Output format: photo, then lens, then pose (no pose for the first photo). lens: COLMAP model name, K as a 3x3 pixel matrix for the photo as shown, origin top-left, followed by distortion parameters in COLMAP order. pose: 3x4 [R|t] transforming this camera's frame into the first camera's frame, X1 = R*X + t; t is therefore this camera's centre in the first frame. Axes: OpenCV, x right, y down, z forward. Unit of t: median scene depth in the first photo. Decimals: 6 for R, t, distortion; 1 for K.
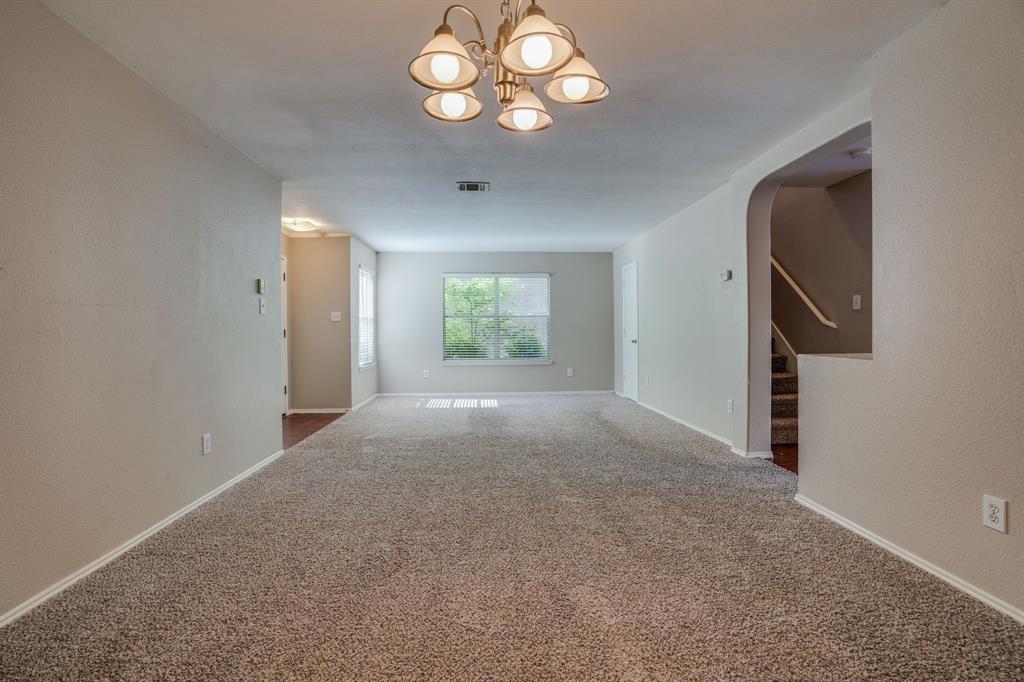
lens RADIAL K [[471.5, 0, 507.3], [0, 471.5, 332.9], [0, 0, 1]] dist [-0.046318, 0.022321]
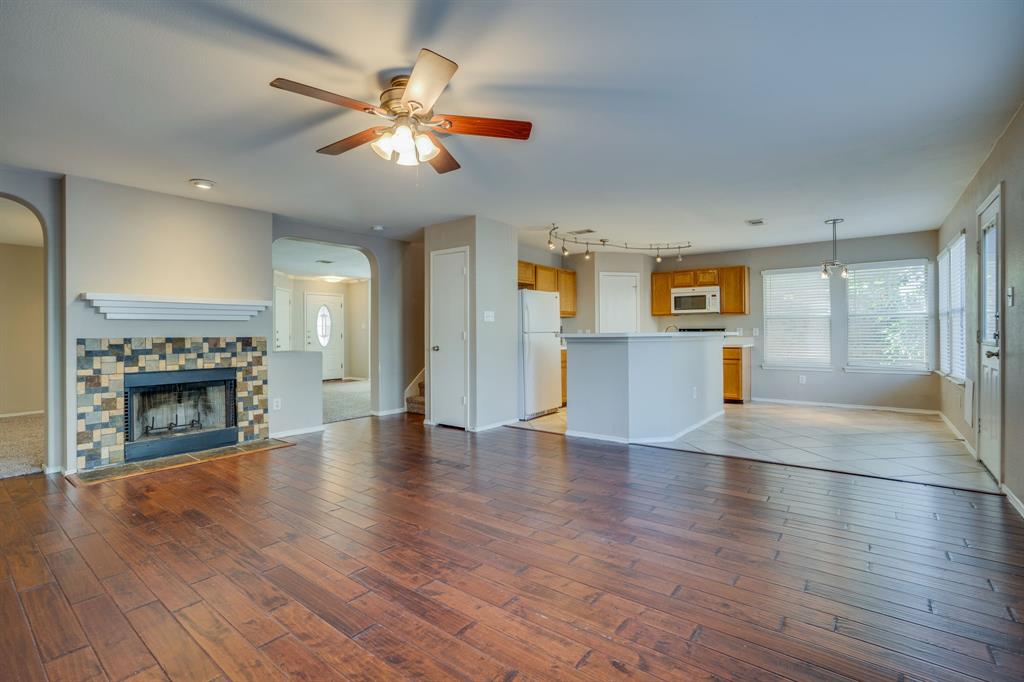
lens RADIAL K [[471.5, 0, 507.3], [0, 471.5, 332.9], [0, 0, 1]] dist [-0.046318, 0.022321]
pose [[0.761356, 0.003601, -0.648324, 0.955558], [-0.003652, 0.999993, 0.001266, -0.011680], [0.648323, 0.001404, 0.761364, -0.000727]]
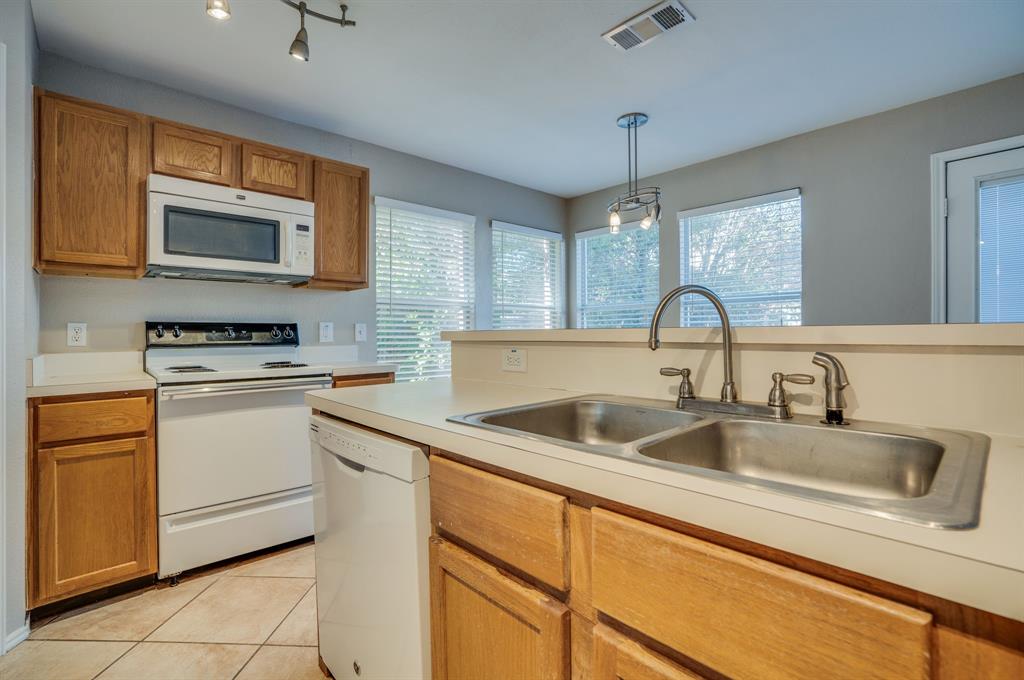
lens RADIAL K [[471.5, 0, 507.3], [0, 471.5, 331.9], [0, 0, 1]] dist [-0.046318, 0.022321]
pose [[0.764076, 0.004409, 0.645111, 0.565851], [0.002333, 0.999951, -0.009597, -0.010464], [-0.645122, 0.008838, 0.764028, 0.634155]]
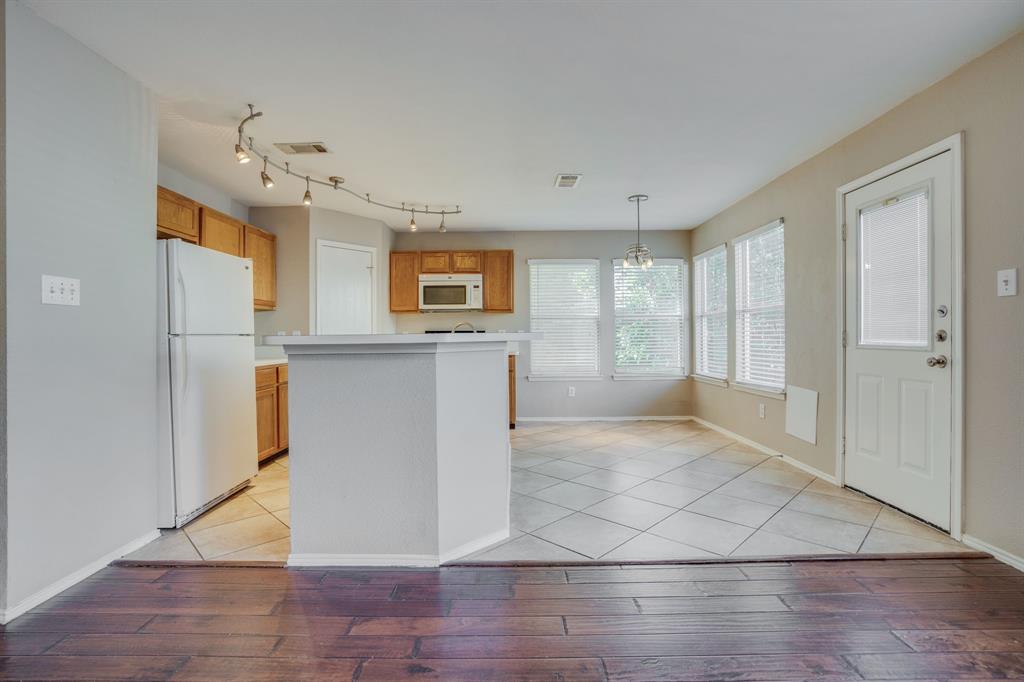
lens RADIAL K [[478.6, 0, 508.5], [0, 478.6, 333.3], [0, 0, 1]] dist [-0.053368, 0.023724]
pose [[0.998871, 0.001275, -0.047485, 0.747904], [-0.001745, 0.999950, -0.009846, -0.009394], [0.047470, 0.009917, 0.998823, 0.261154]]
